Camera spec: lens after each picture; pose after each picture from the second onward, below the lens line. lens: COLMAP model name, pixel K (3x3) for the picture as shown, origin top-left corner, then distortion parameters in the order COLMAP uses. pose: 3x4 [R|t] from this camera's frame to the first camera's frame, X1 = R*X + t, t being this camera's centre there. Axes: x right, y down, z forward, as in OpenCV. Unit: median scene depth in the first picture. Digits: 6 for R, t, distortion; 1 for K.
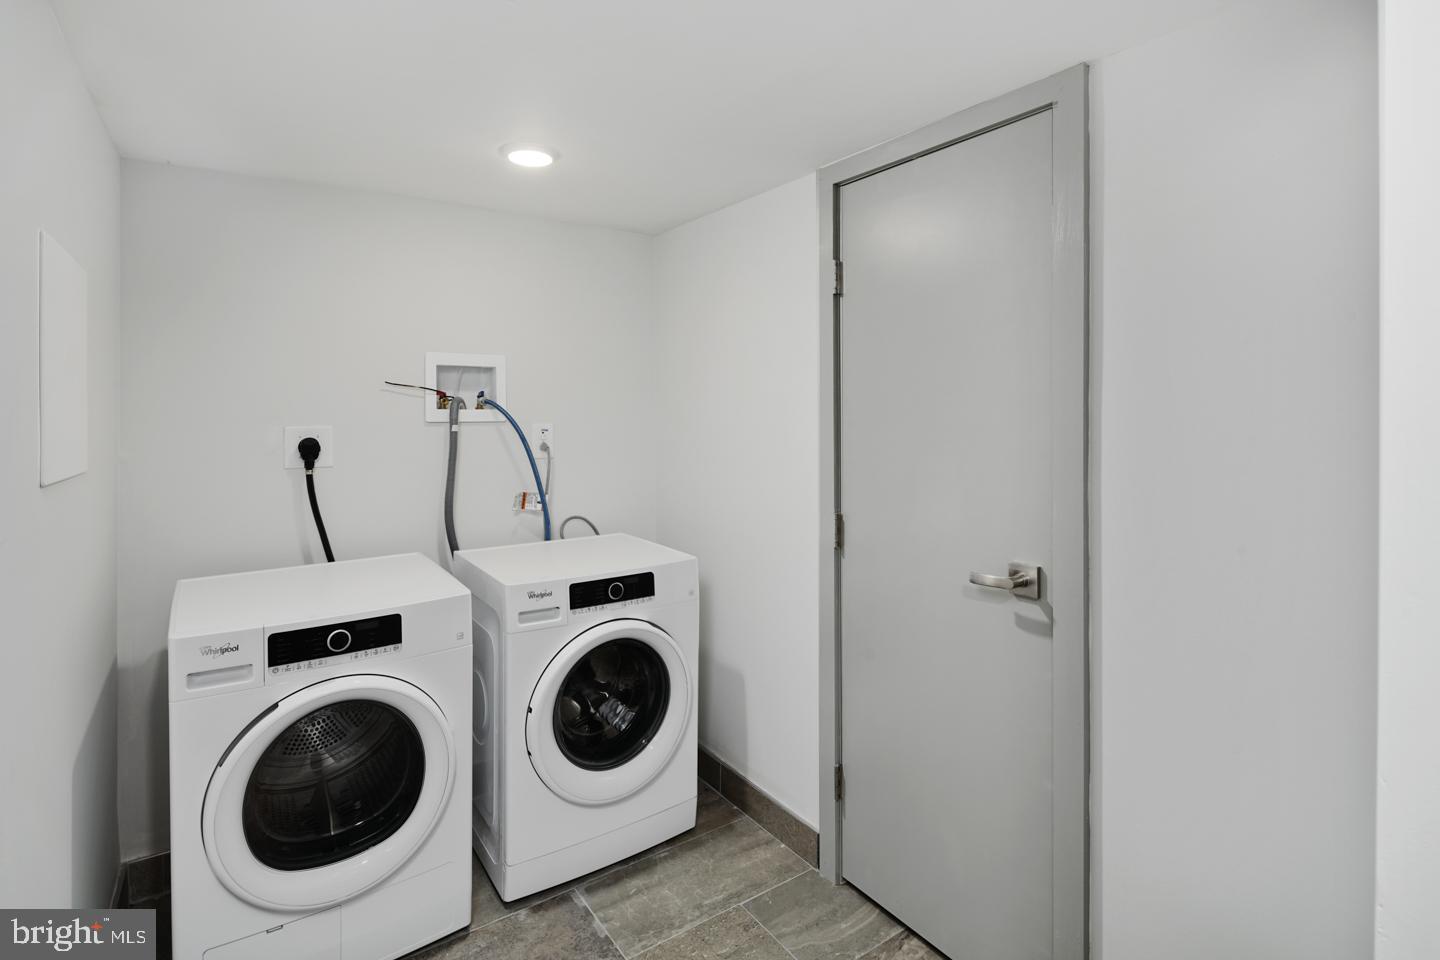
lens RADIAL K [[693.7, 0, 712.2], [0, 693.7, 454.0], [0, 0, 1]] dist [-0.001788, 0.000717]
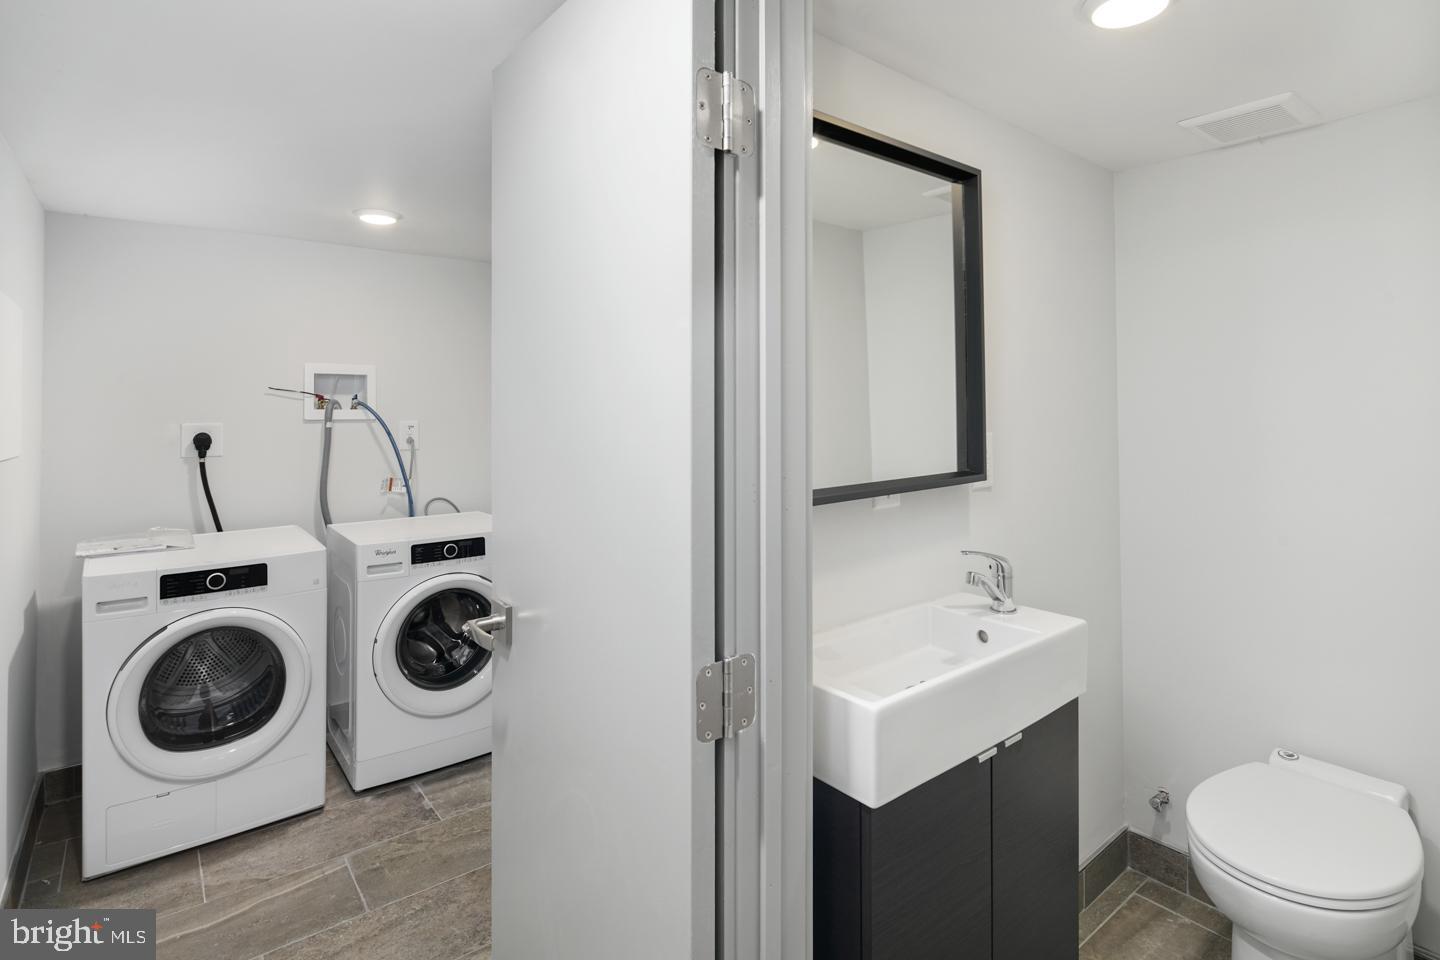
lens RADIAL K [[713.7, 0, 725.5], [0, 713.7, 440.3], [0, 0, 1]] dist [0.000281, -0.001408]
pose [[0.997206, -0.002931, 0.074642, 0.286197], [0.004304, 0.999825, -0.018230, 0.019604], [-0.074576, 0.018500, 0.997044, -0.382007]]
